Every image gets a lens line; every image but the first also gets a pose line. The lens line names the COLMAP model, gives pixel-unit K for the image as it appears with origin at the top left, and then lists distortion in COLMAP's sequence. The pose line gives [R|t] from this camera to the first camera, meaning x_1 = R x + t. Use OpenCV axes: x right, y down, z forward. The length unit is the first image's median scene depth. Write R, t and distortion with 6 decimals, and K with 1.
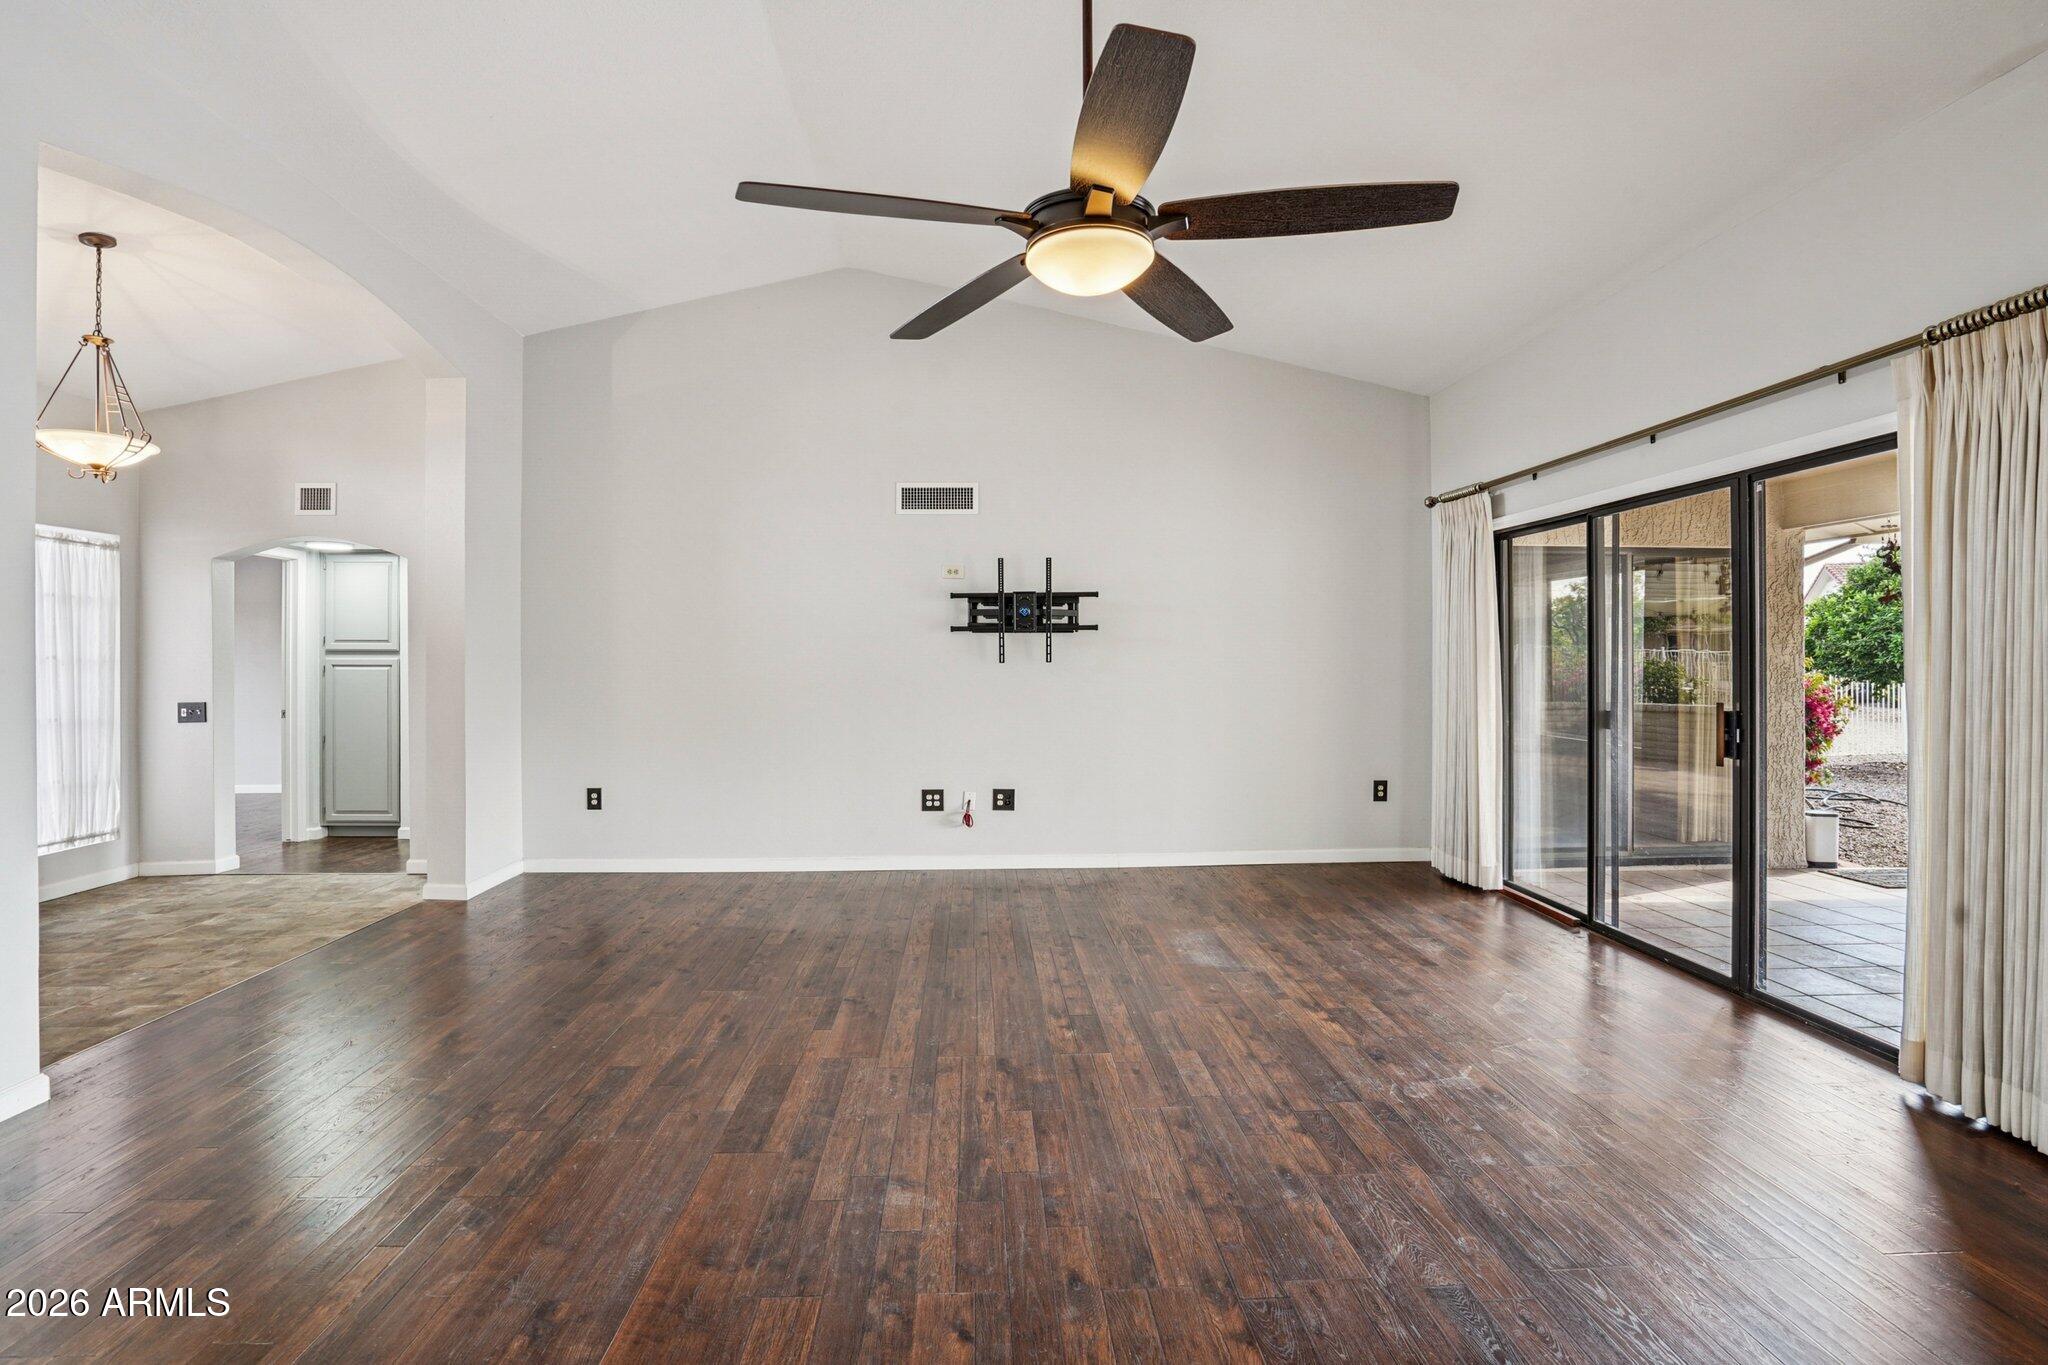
lens RADIAL K [[946.9, 0, 1026.3], [0, 946.9, 662.1], [0, 0, 1]] dist [-0.057291, 0.025096]
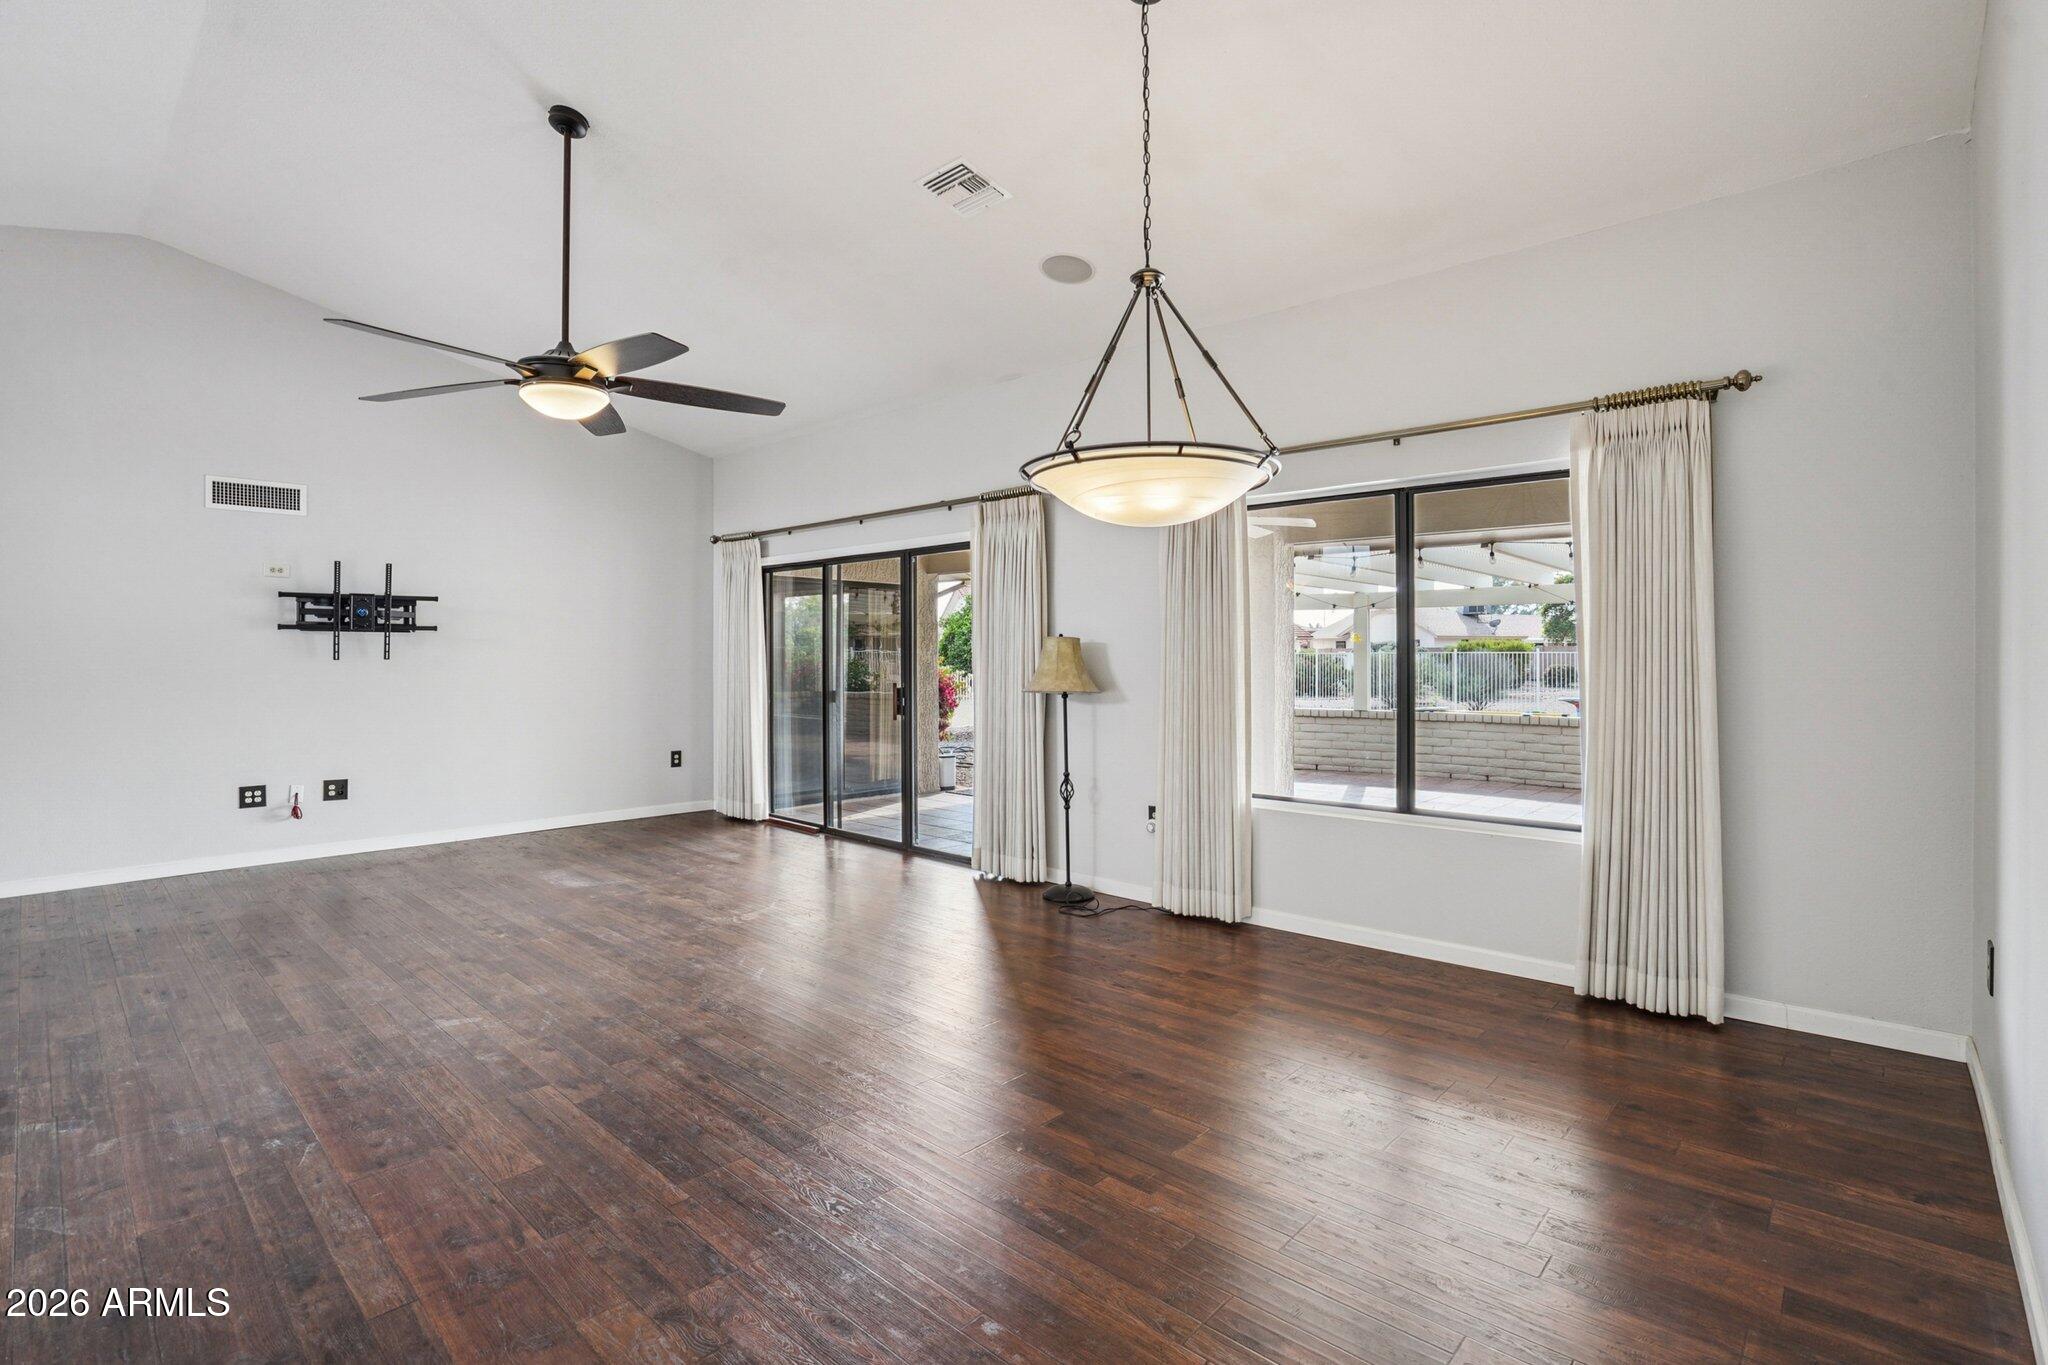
lens RADIAL K [[946.9, 0, 1026.3], [0, 946.9, 662.1], [0, 0, 1]] dist [-0.057291, 0.025096]
pose [[0.705953, -0.001520, 0.708257, -0.219428], [-0.000242, 0.999997, 0.002387, 0.000654], [-0.708259, -0.001857, 0.705950, -0.281816]]
